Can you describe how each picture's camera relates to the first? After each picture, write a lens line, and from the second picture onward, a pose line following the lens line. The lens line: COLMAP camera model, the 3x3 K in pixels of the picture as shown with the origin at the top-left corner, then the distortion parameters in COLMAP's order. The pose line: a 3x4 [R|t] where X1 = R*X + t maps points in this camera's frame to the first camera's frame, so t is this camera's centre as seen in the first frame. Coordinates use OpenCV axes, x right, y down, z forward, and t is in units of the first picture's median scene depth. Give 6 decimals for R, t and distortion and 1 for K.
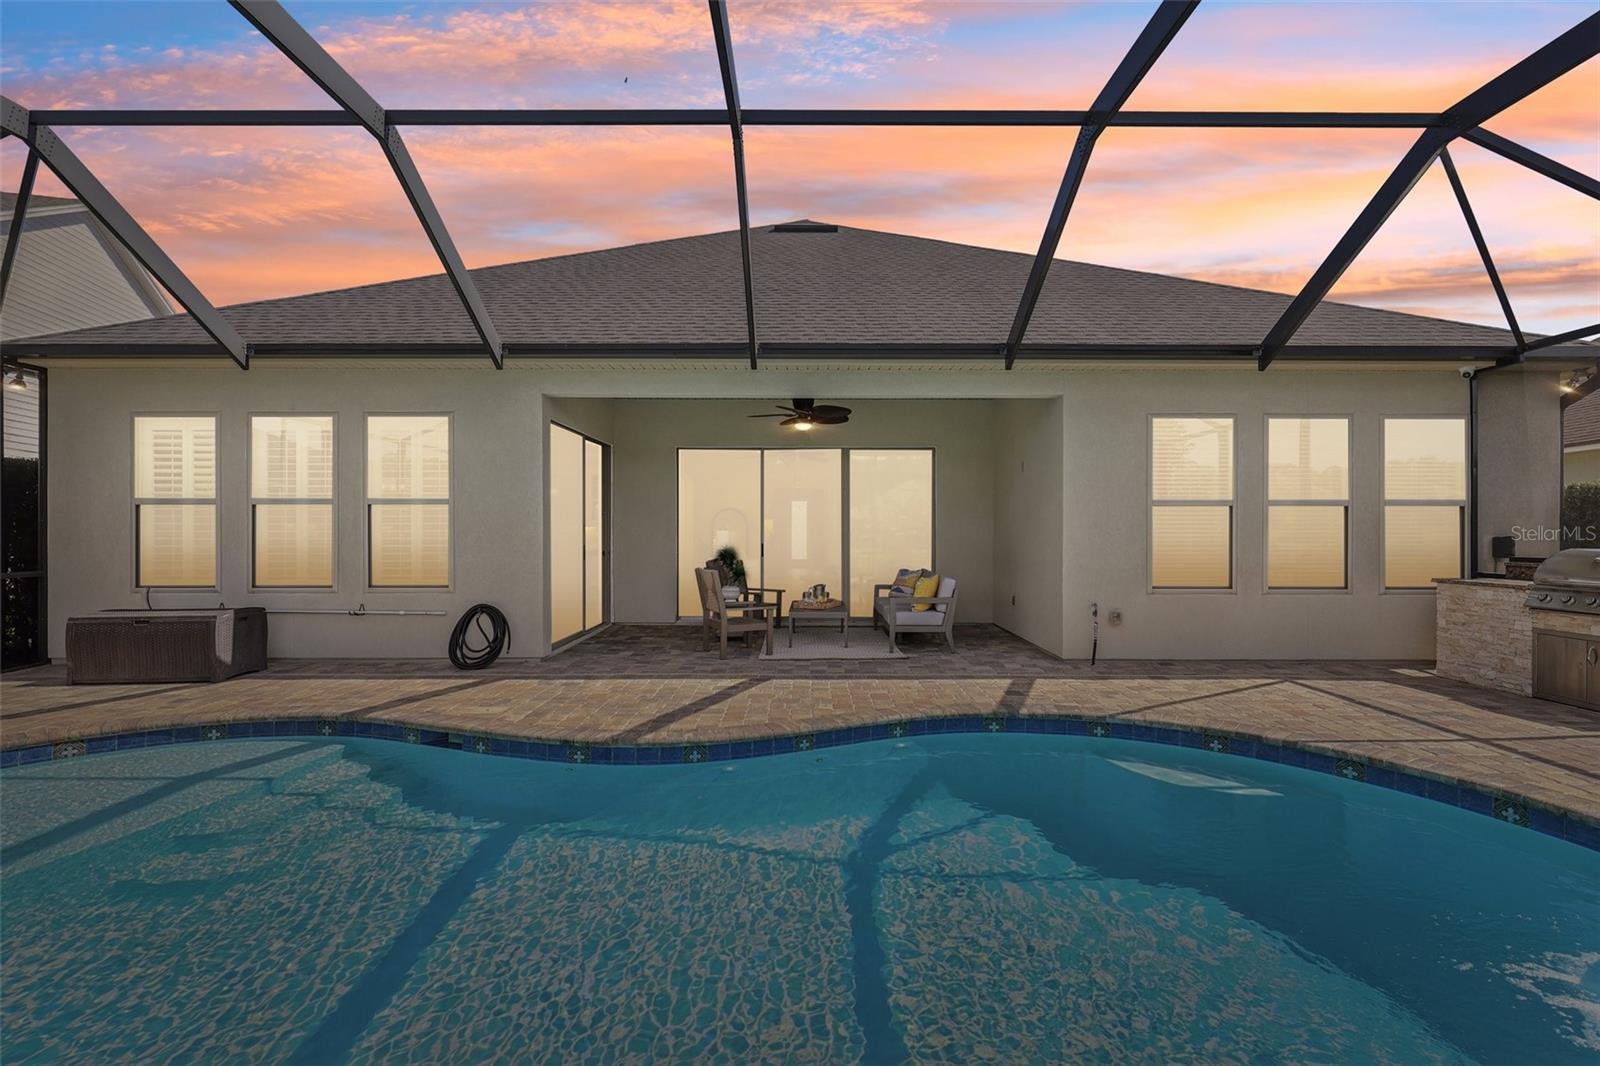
lens RADIAL K [[758.0, 0, 804.7], [0, 758.0, 534.0], [0, 0, 1]] dist [0.003432, 0.000490]
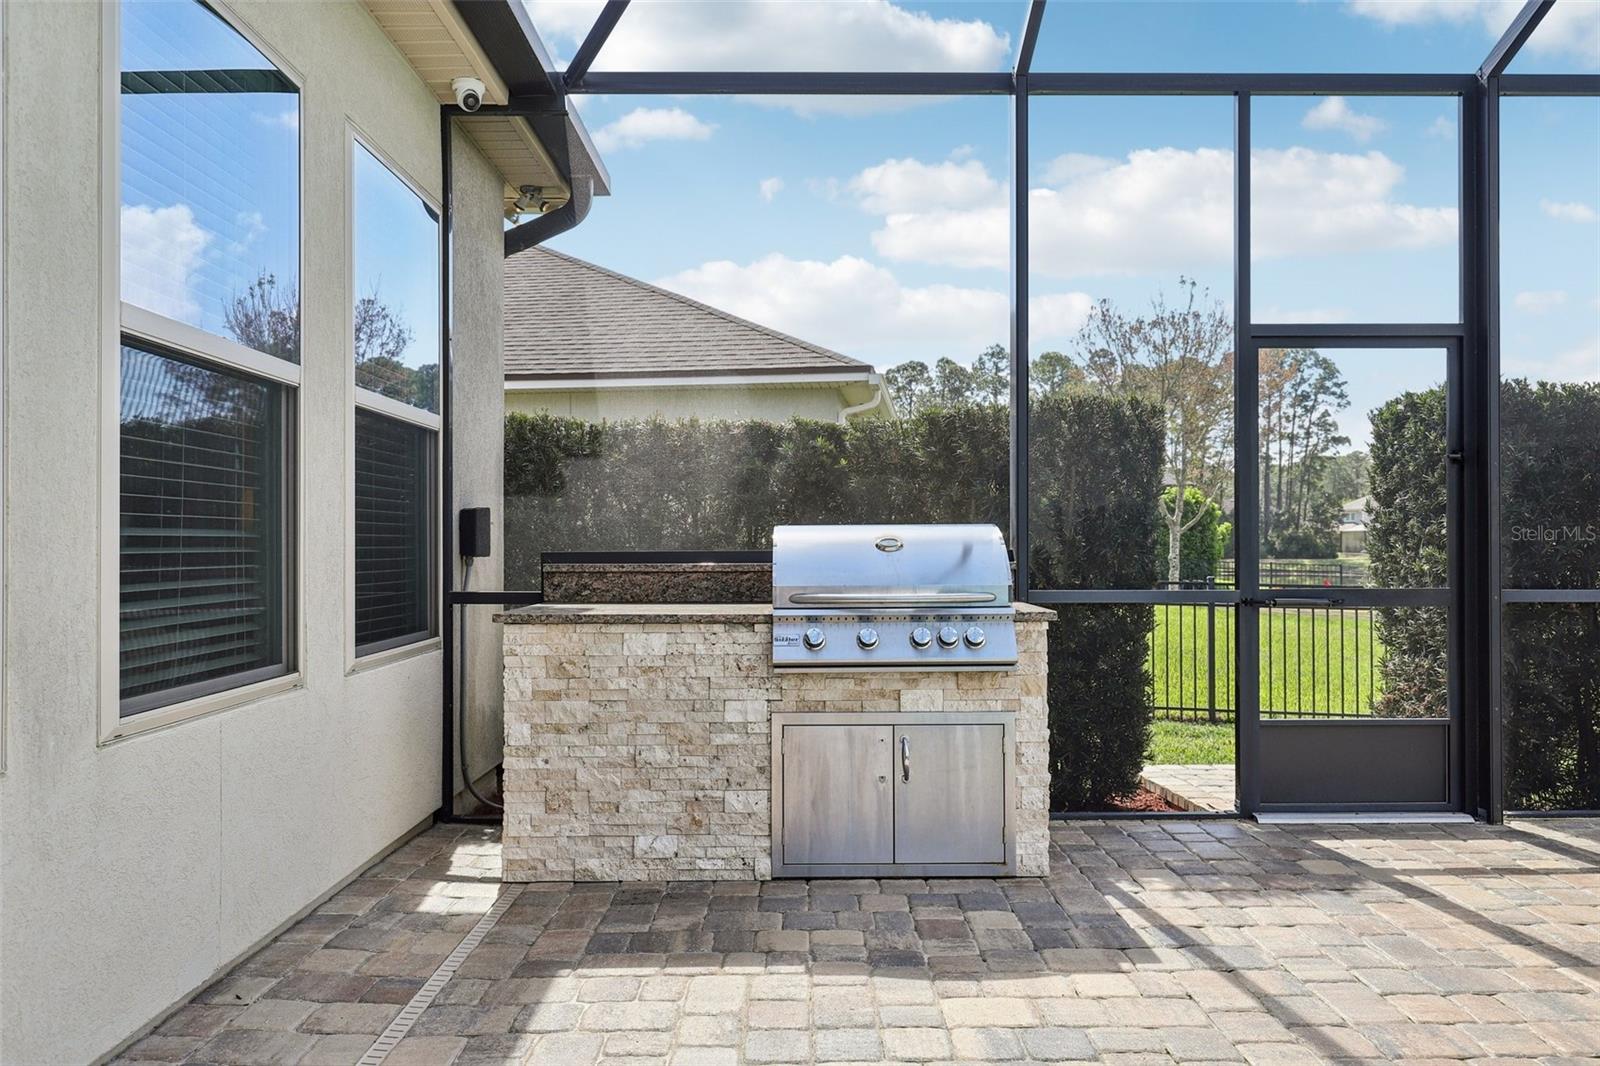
lens RADIAL K [[1027.4, 0, 774.4], [0, 1027.4, 537.2], [0, 0, 1]] dist [-0.001074, 0.000048]
pose [[0.010244, 0.007100, 0.999922, 0.366949], [0.005946, 0.999957, -0.007161, 0.028379], [-0.999930, 0.006019, 0.010201, 0.929344]]
